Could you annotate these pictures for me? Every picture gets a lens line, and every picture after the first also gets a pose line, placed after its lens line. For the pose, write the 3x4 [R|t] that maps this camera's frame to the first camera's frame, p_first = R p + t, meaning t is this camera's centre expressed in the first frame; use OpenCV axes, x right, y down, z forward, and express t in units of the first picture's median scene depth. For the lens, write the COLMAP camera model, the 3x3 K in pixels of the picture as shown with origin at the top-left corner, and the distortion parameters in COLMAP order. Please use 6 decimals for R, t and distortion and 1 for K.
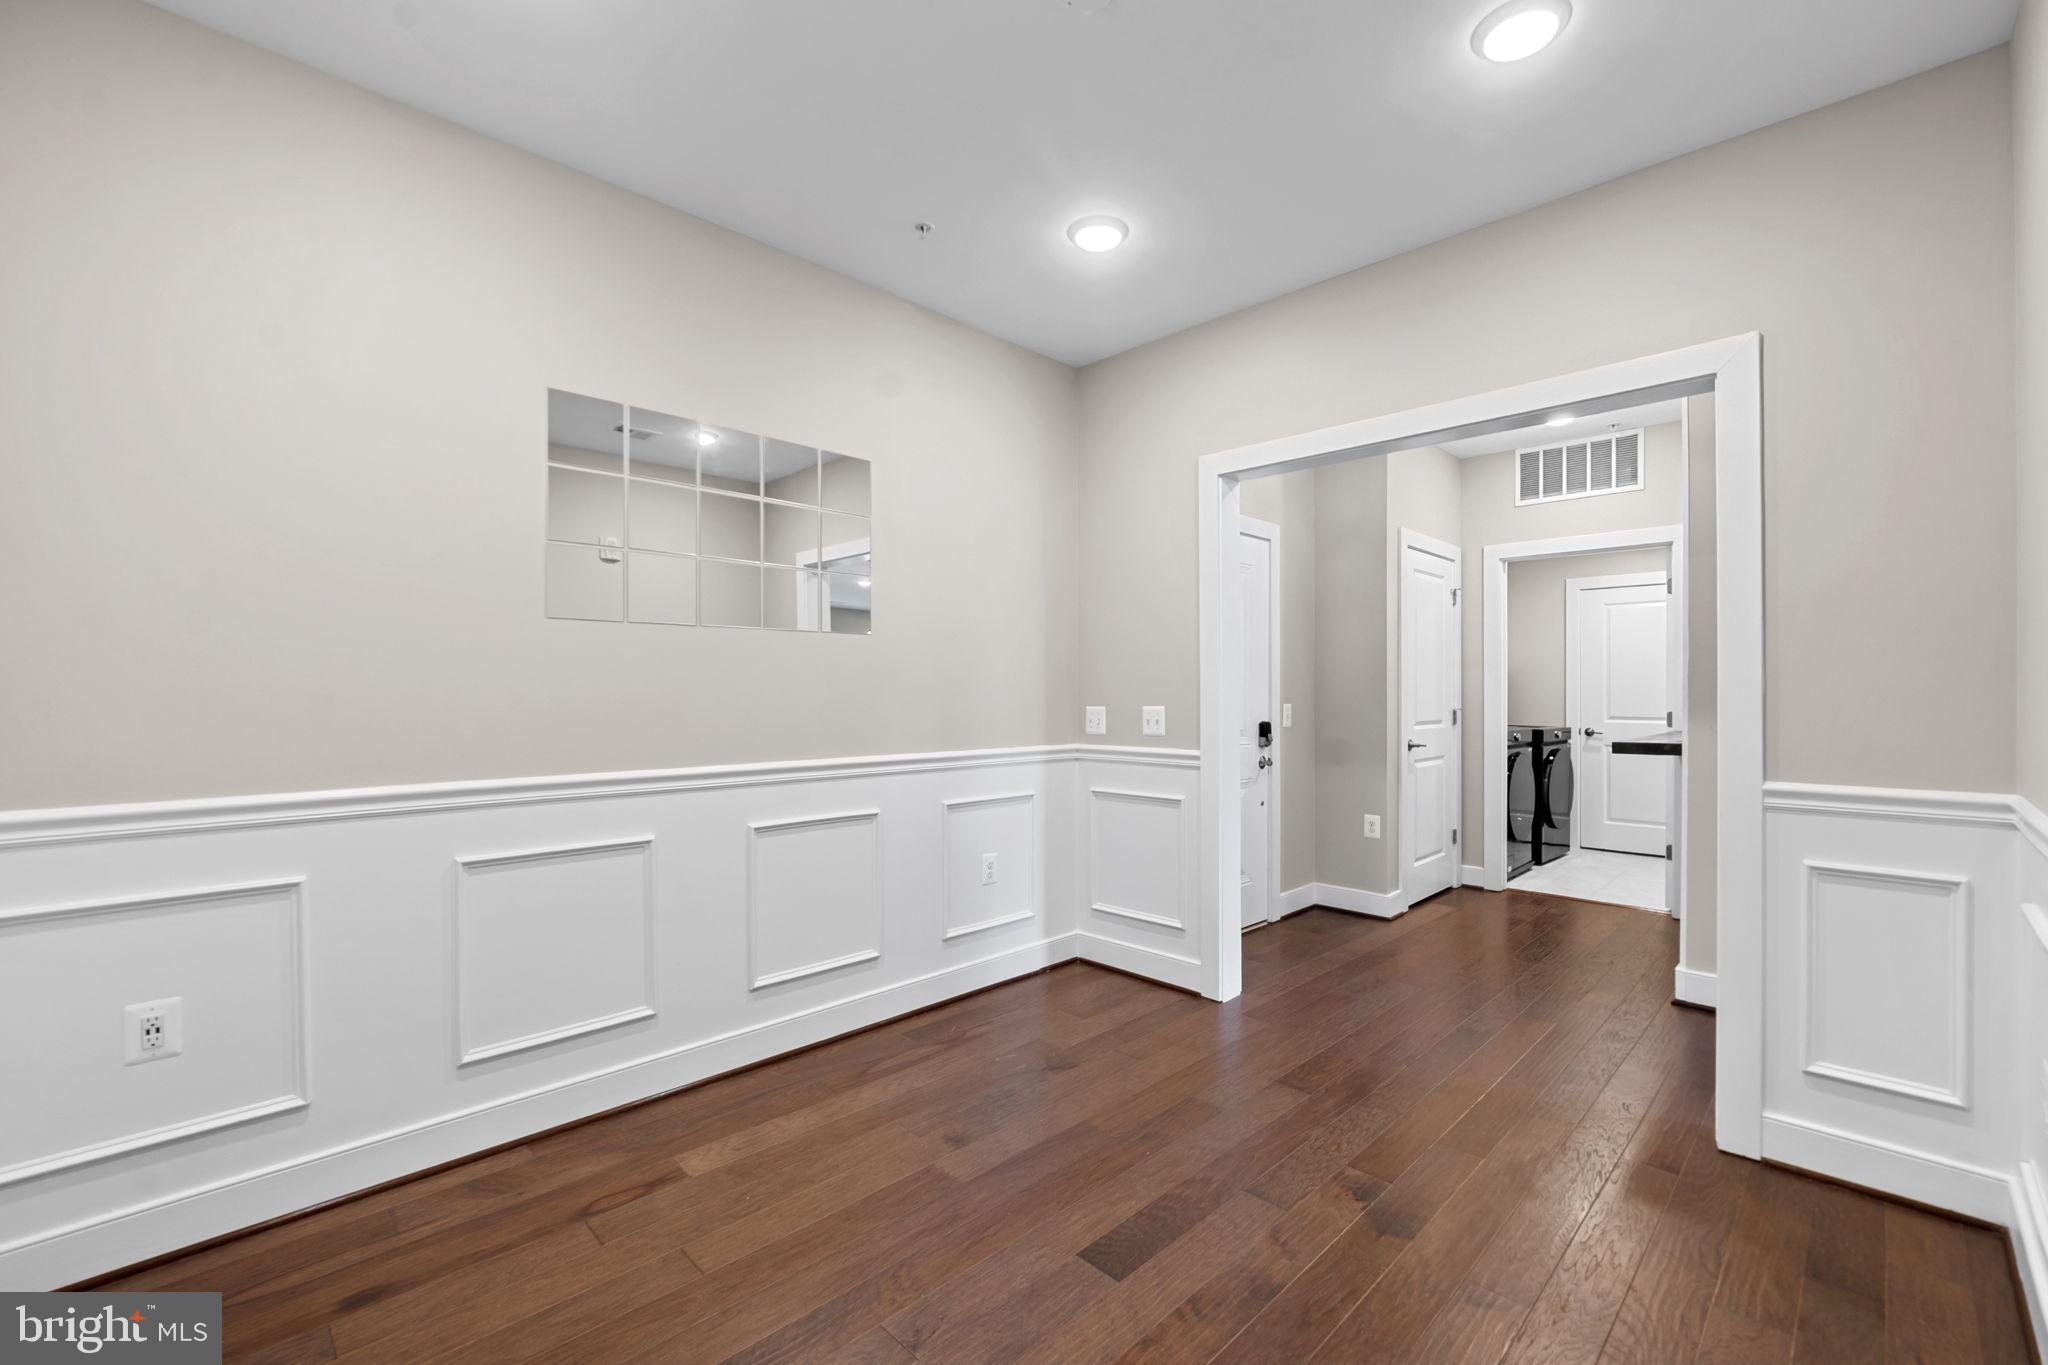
lens RADIAL K [[853.0, 0, 1017.3], [0, 853.0, 684.0], [0, 0, 1]] dist [-0.001825, 0.000741]
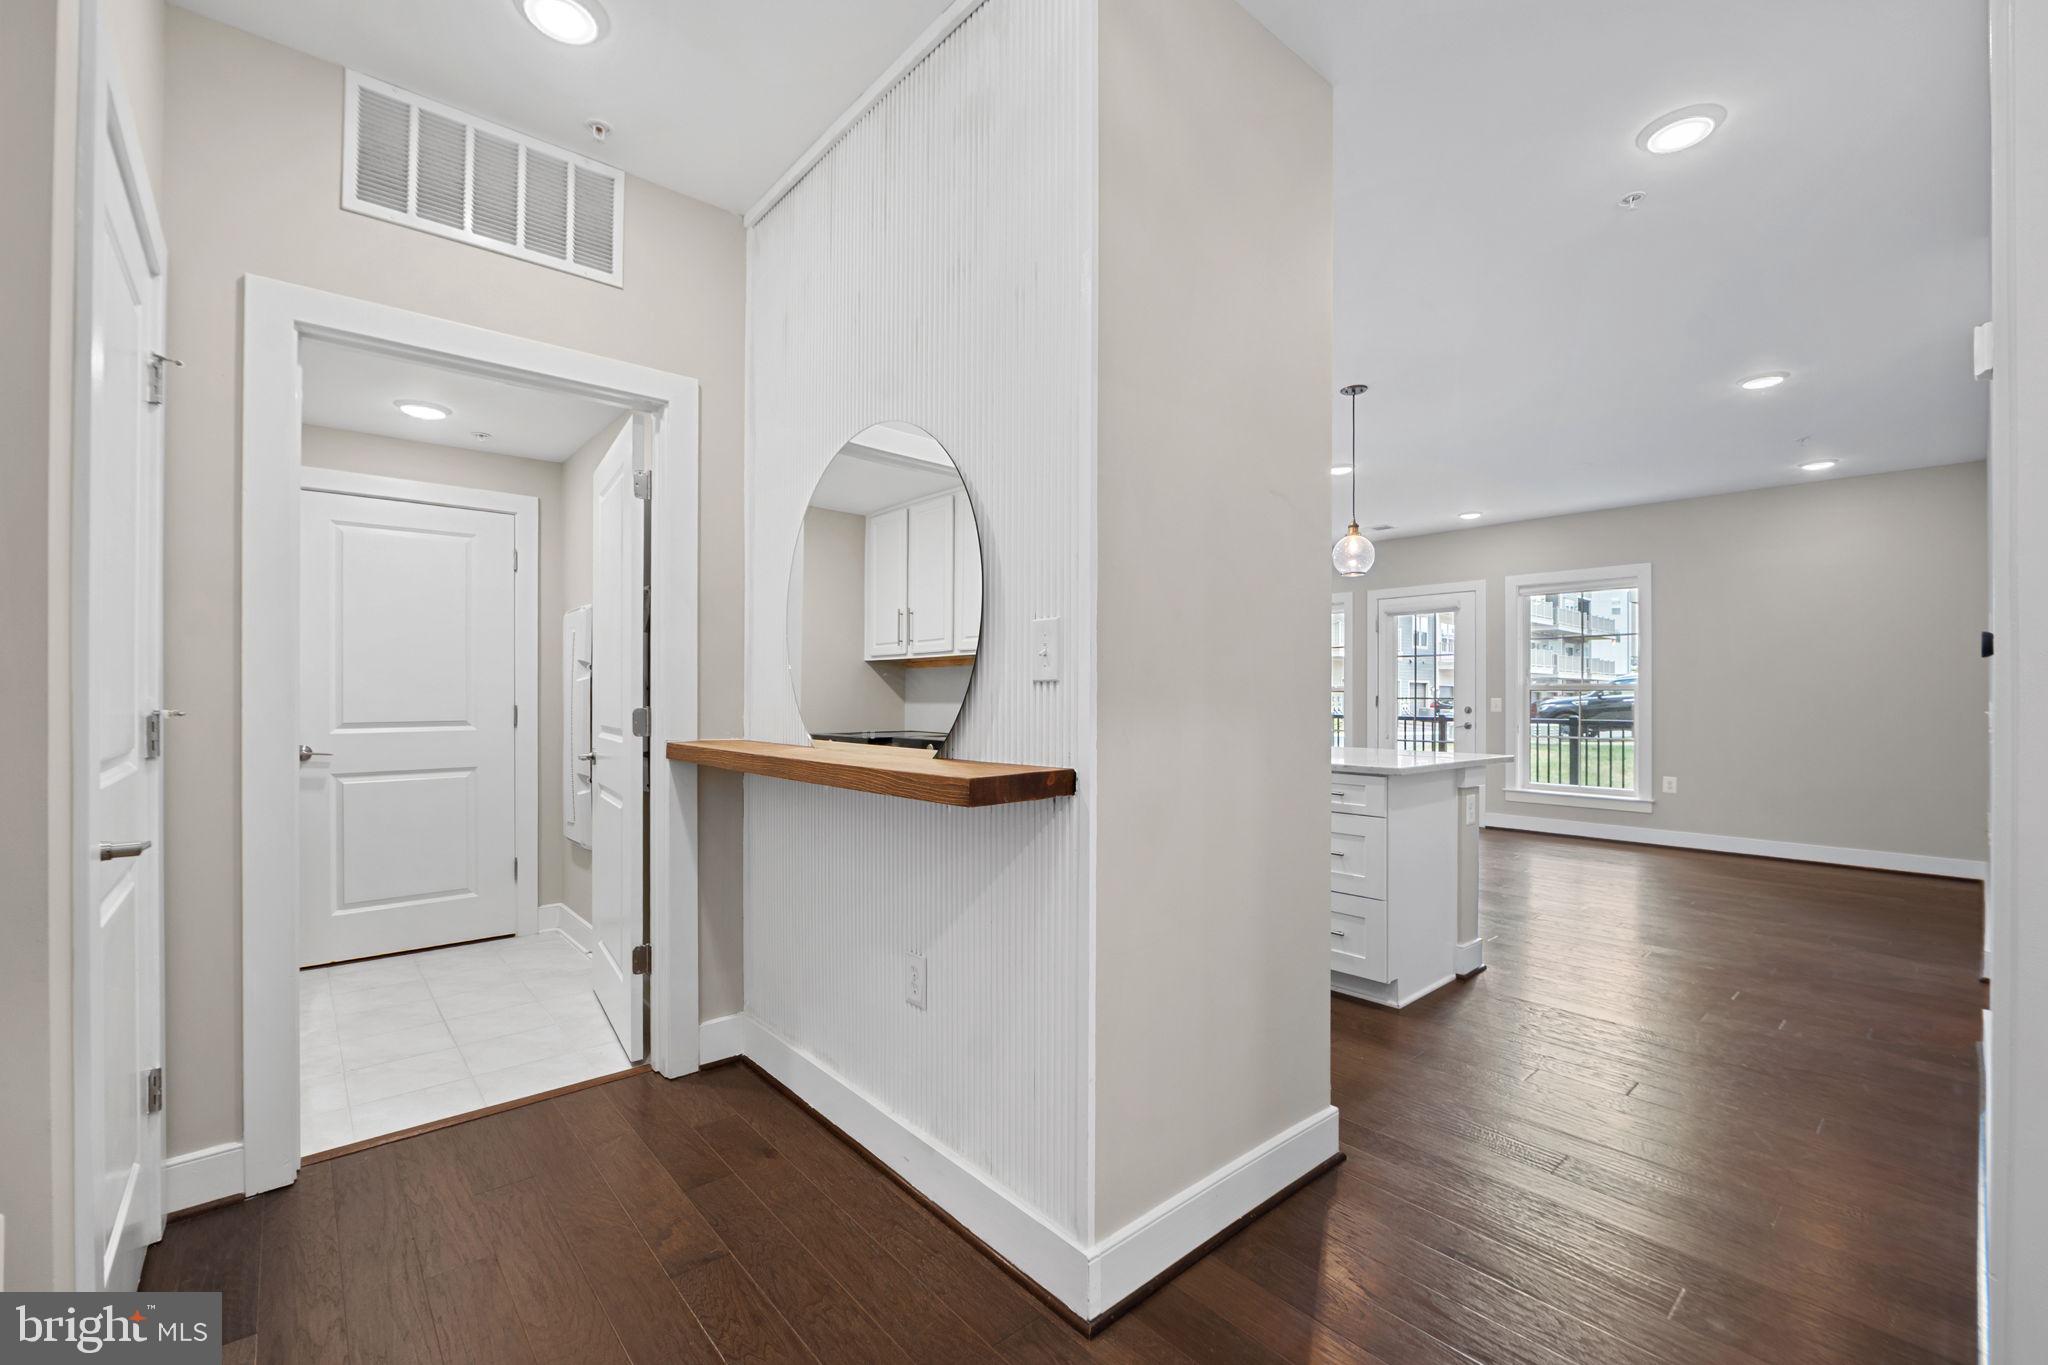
lens RADIAL K [[853.0, 0, 1020.4], [0, 853.0, 692.9], [0, 0, 1]] dist [-0.001825, 0.000741]
pose [[0.062485, 0.006066, 0.998027, 0.202370], [-0.008834, 0.999946, -0.005524, 0.021520], [-0.998007, -0.008471, 0.062535, 0.654493]]
